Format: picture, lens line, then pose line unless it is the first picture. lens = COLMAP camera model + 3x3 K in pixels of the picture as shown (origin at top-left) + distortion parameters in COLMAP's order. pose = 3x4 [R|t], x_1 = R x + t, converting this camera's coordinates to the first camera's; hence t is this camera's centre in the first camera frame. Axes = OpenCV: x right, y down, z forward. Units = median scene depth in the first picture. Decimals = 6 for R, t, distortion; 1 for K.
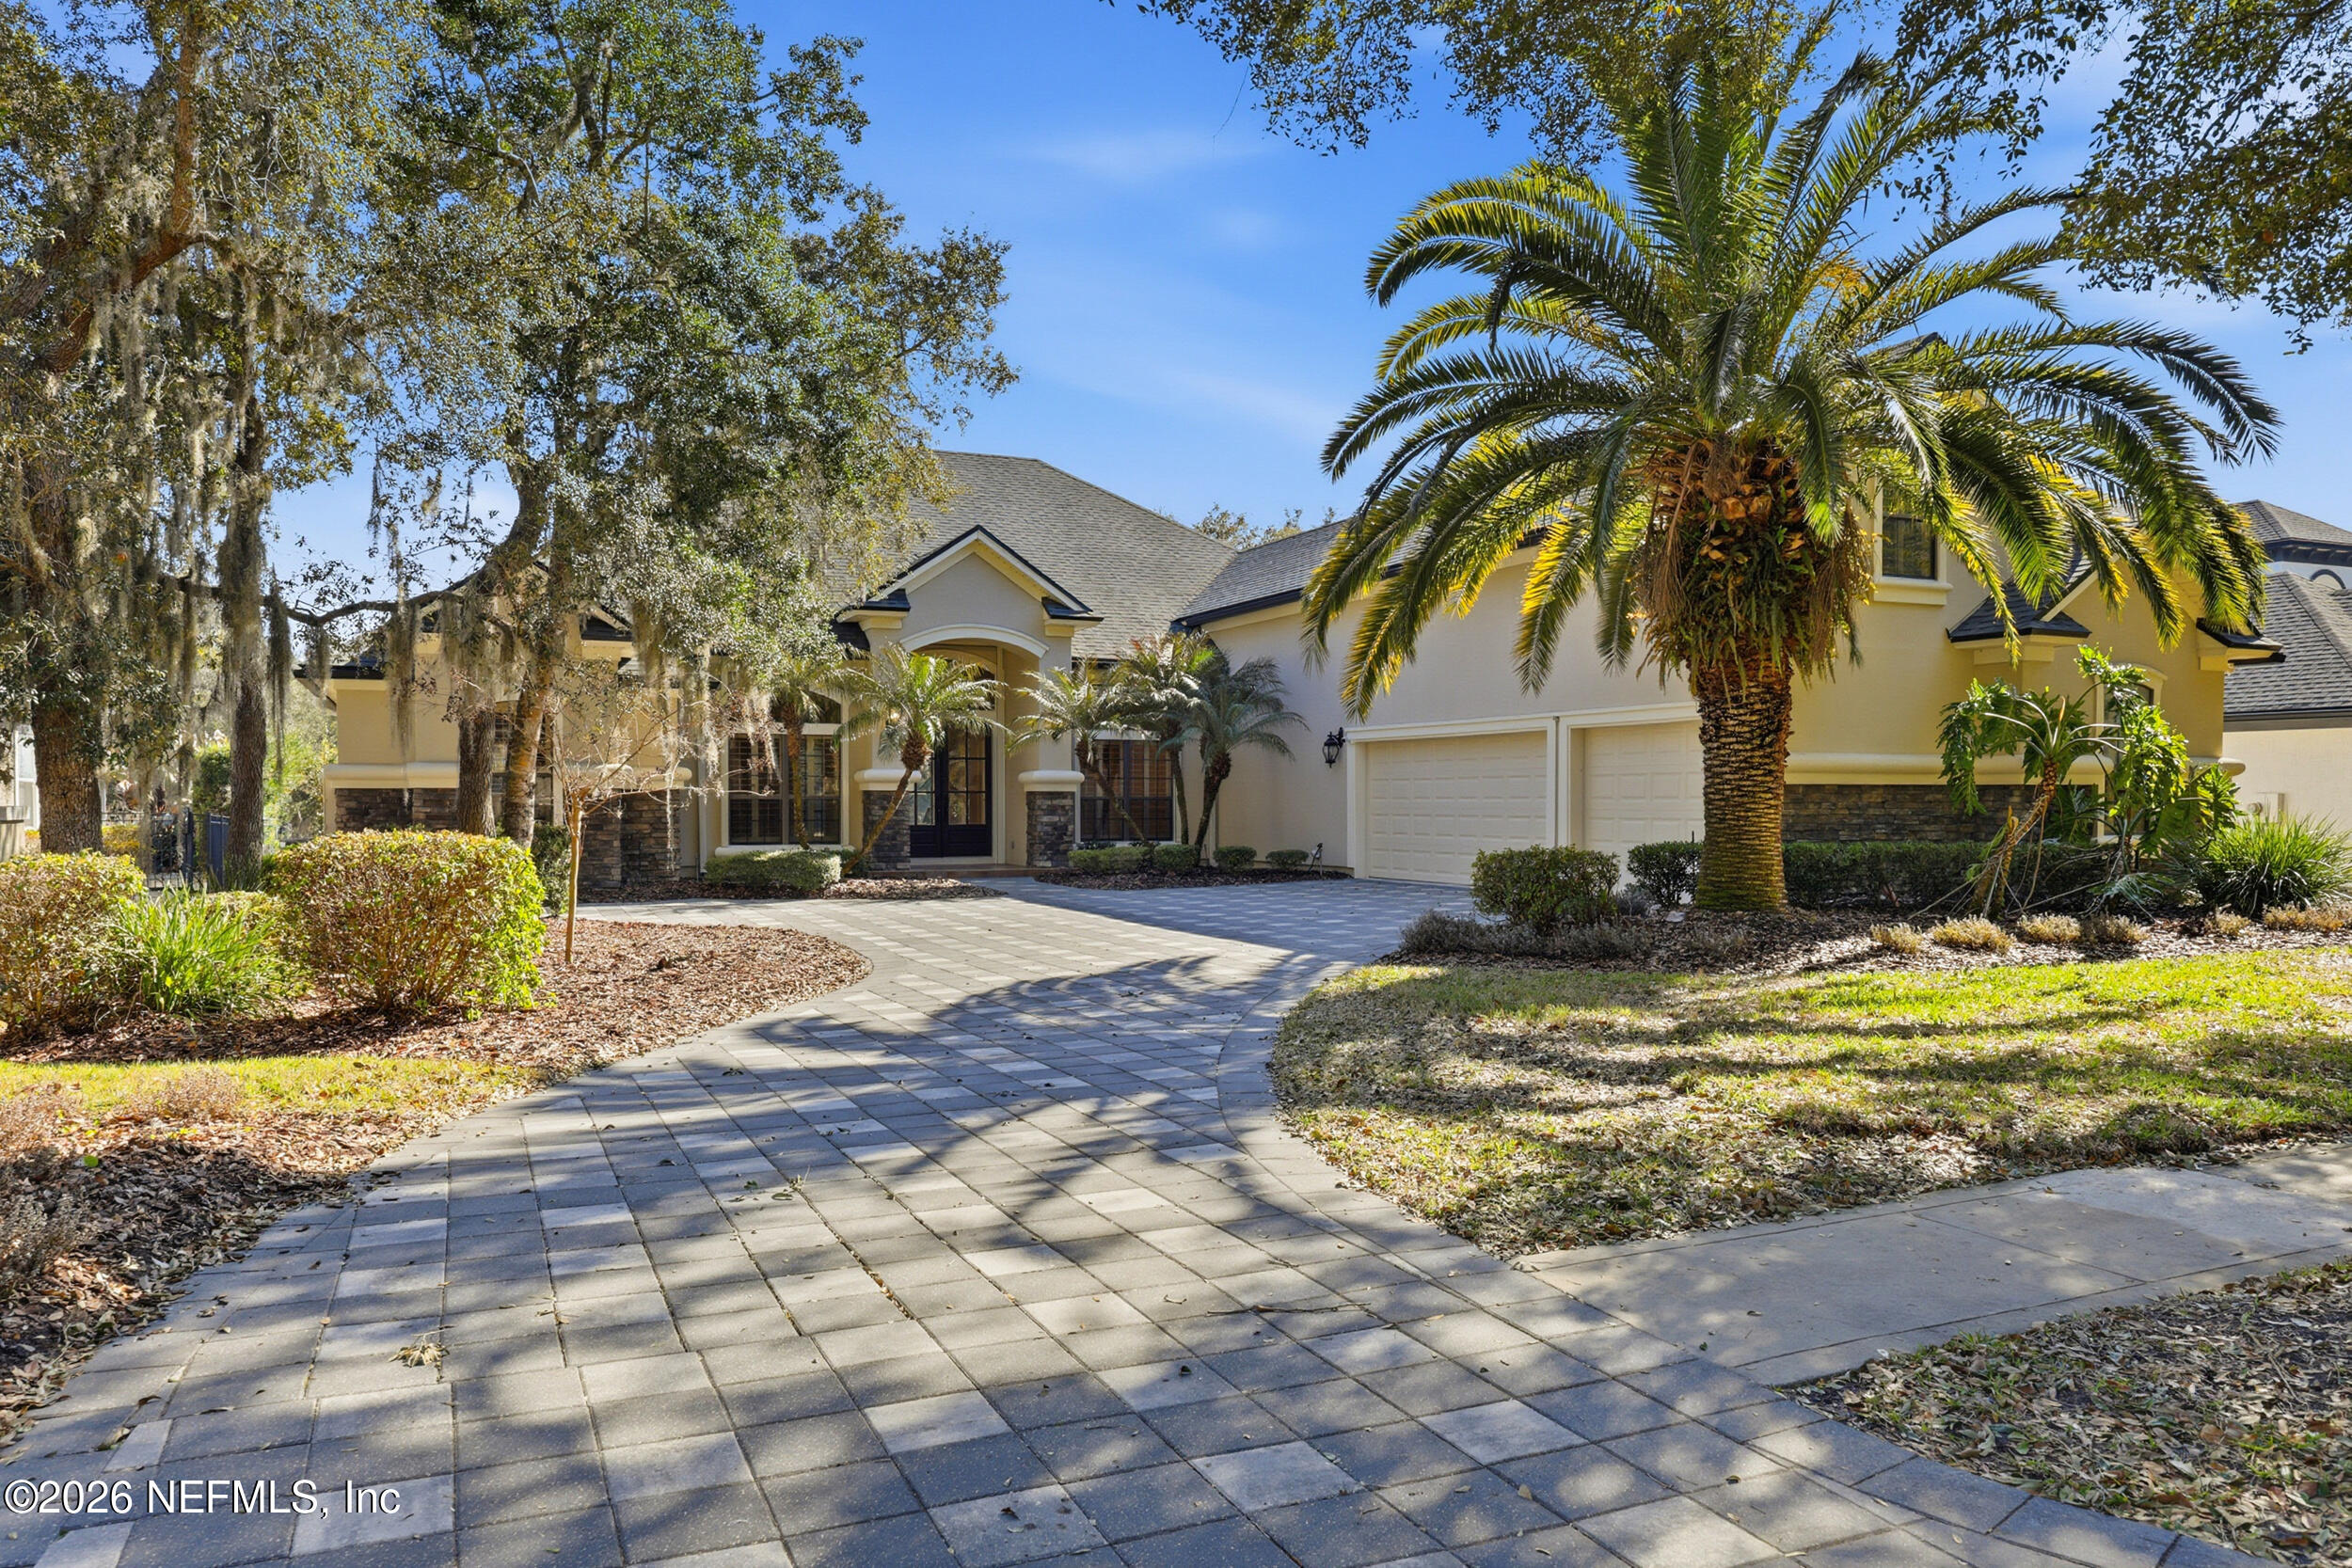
lens RADIAL K [[1642.5, 0, 1174.4], [0, 1642.5, 790.2], [0, 0, 1]] dist [0.000999, 0.000028]
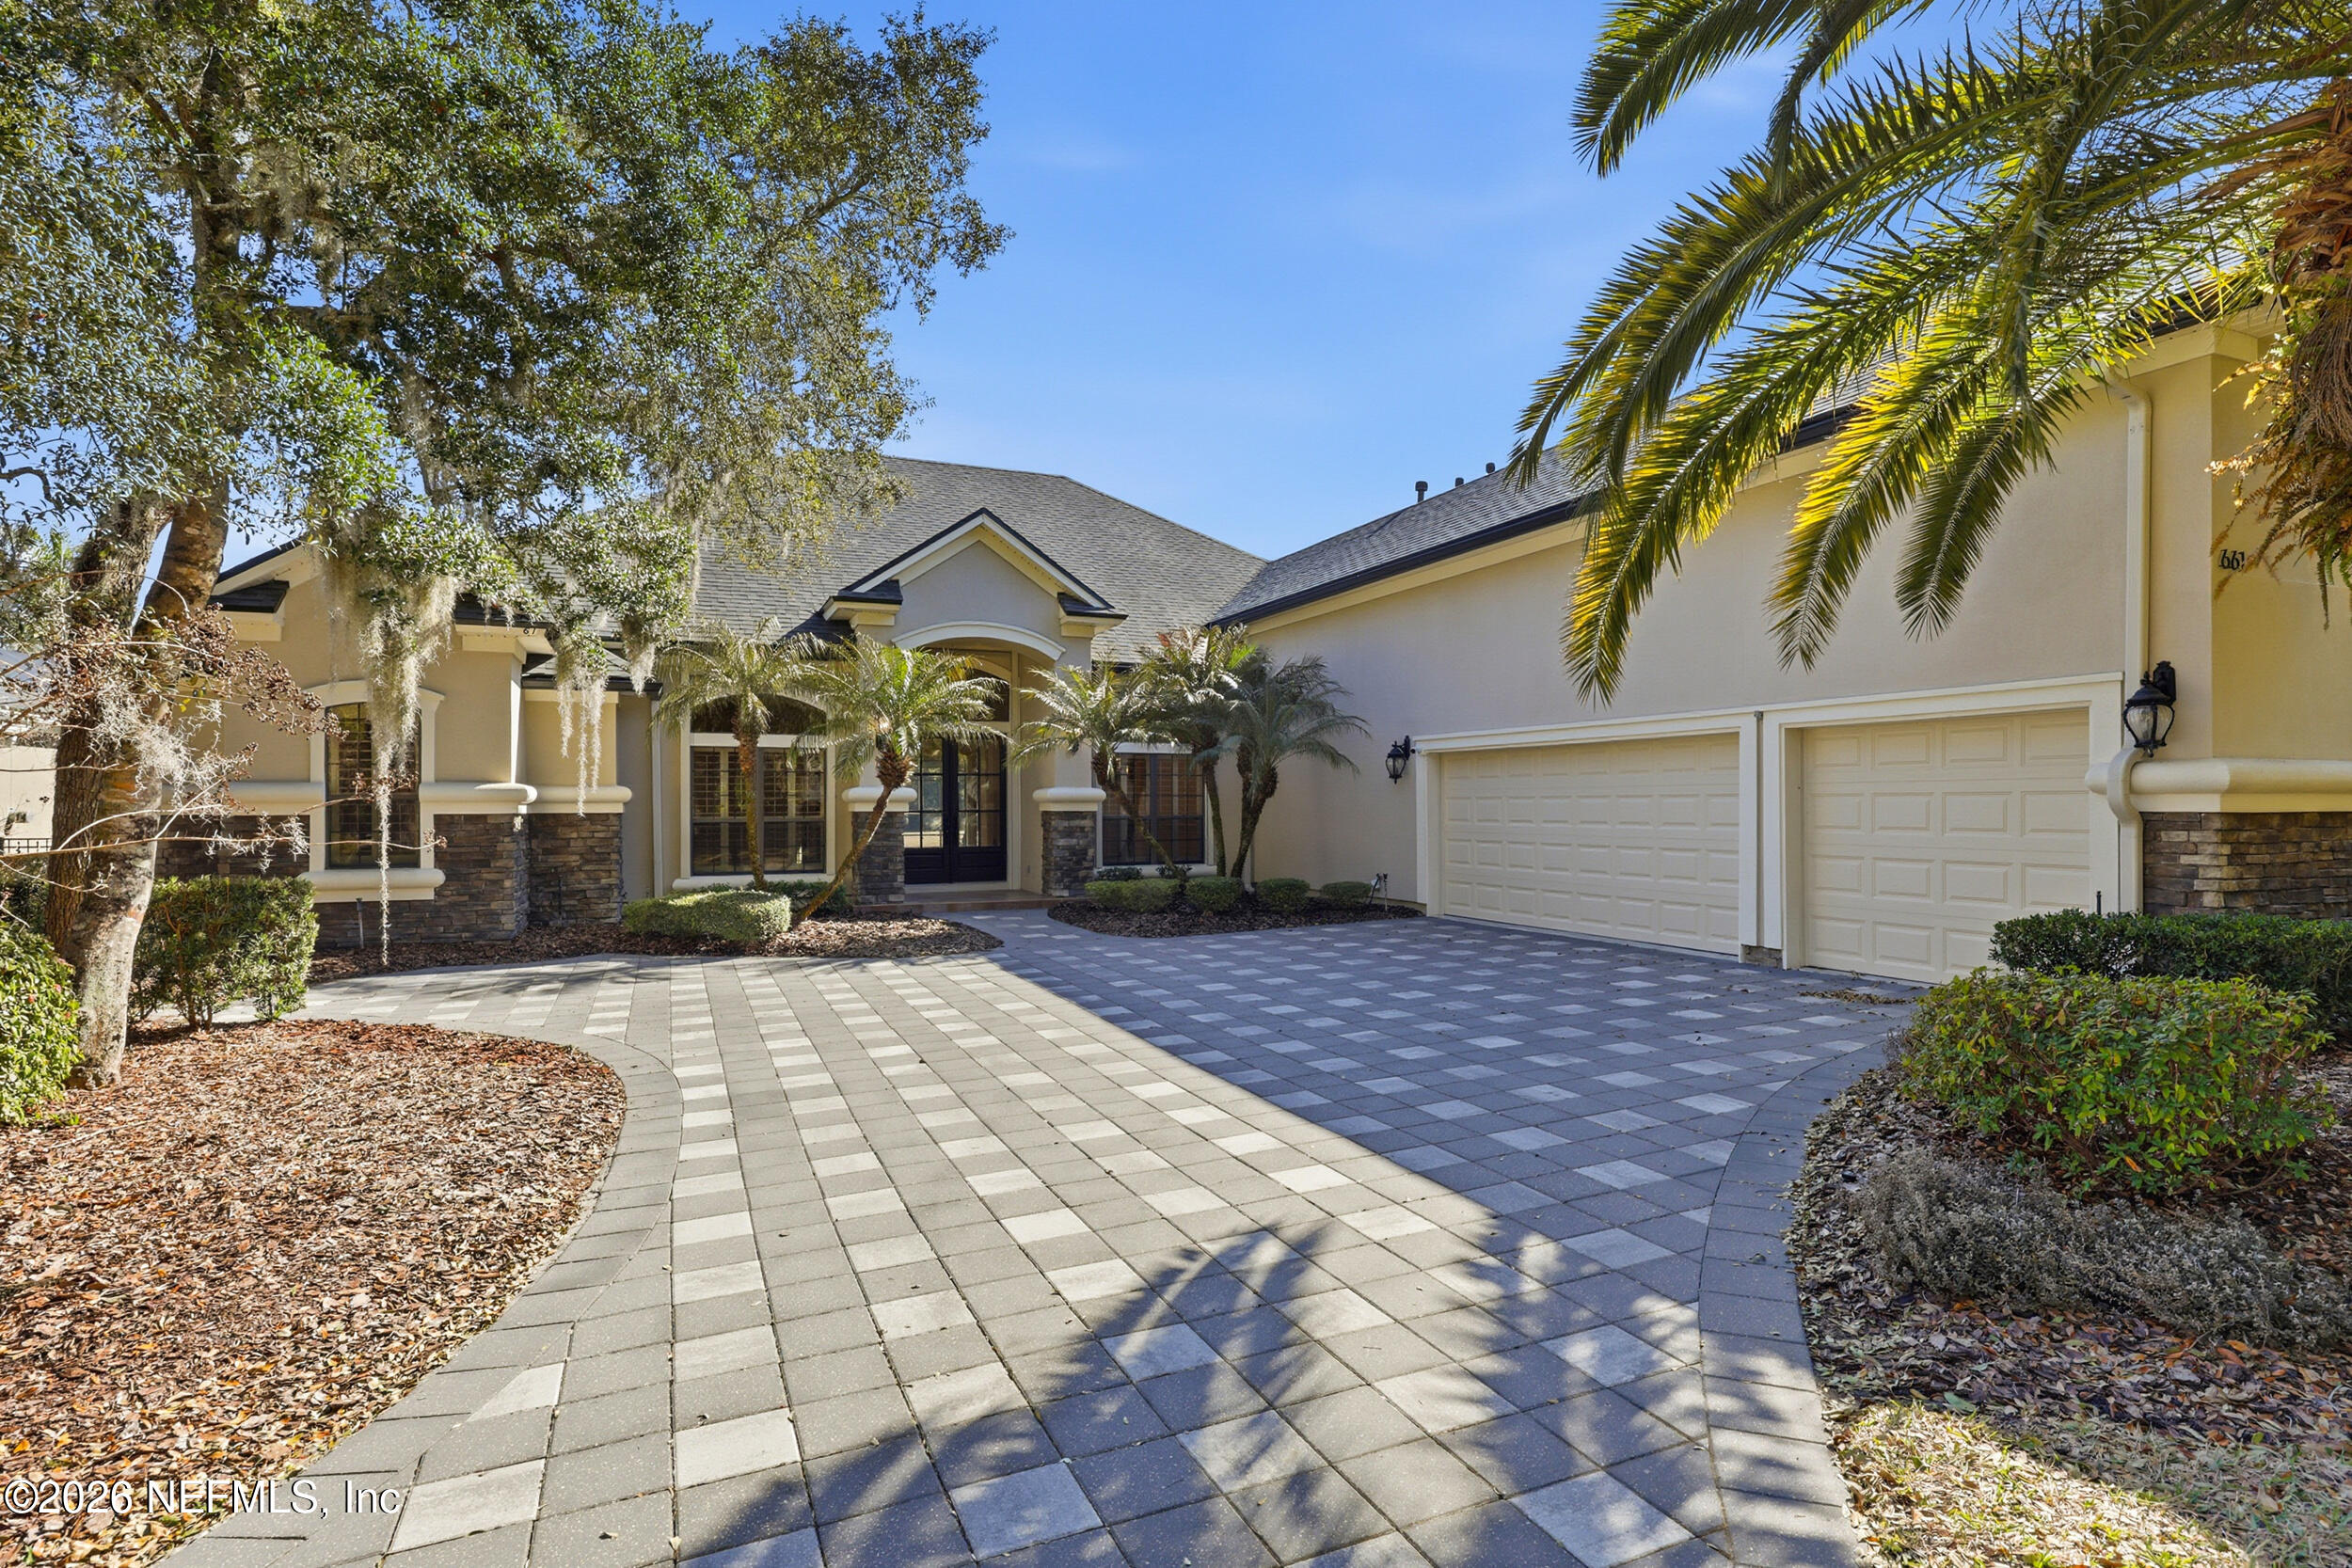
lens RADIAL K [[1178.5, 0, 1188.9], [0, 1178.5, 782.8], [0, 0, 1]] dist [-0.000368, -0.000023]
pose [[0.999992, -0.003903, -0.000180, -0.010678], [0.003900, 0.999929, -0.011279, -0.007575], [0.000224, 0.011278, 0.999936, 0.391824]]
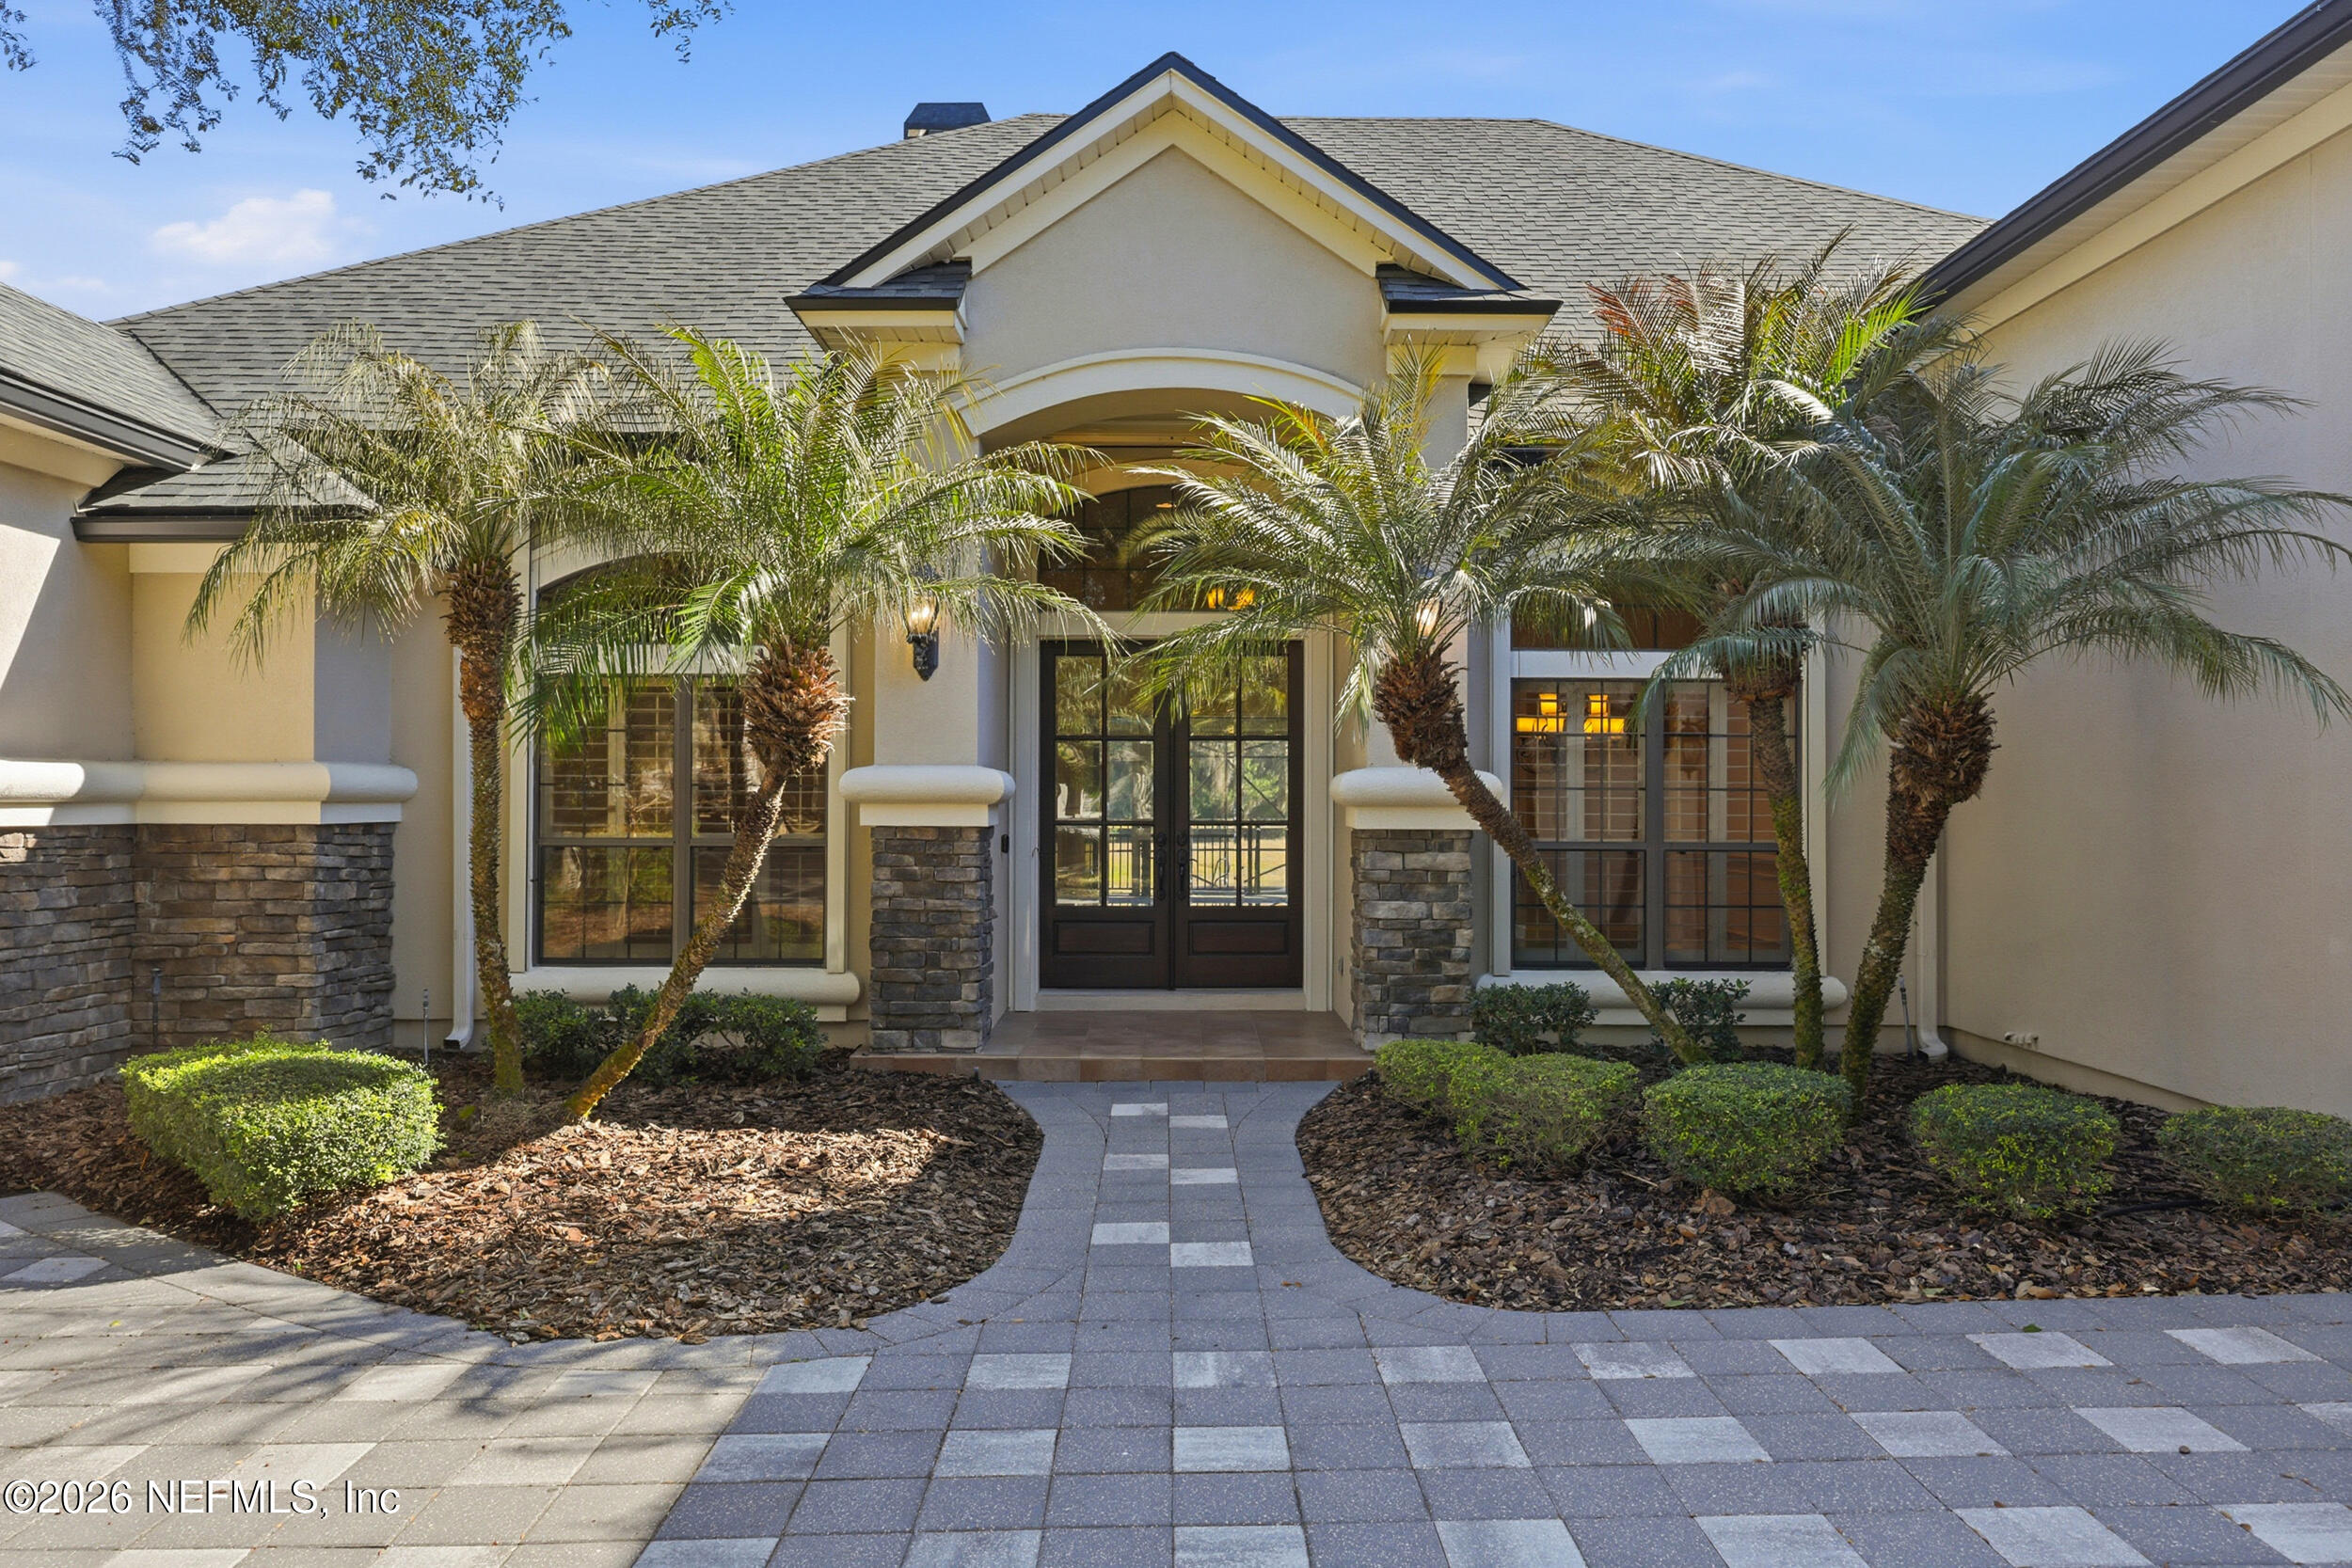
lens RADIAL K [[1708.2, 0, 1178.4], [0, 1708.2, 781.4], [0, 0, 1]] dist [-0.007967, -0.000165]
pose [[0.918178, -0.003027, -0.396157, 0.023892], [-0.000295, 0.999965, -0.008325, -0.006634], [0.396168, 0.007761, 0.918145, 0.708075]]
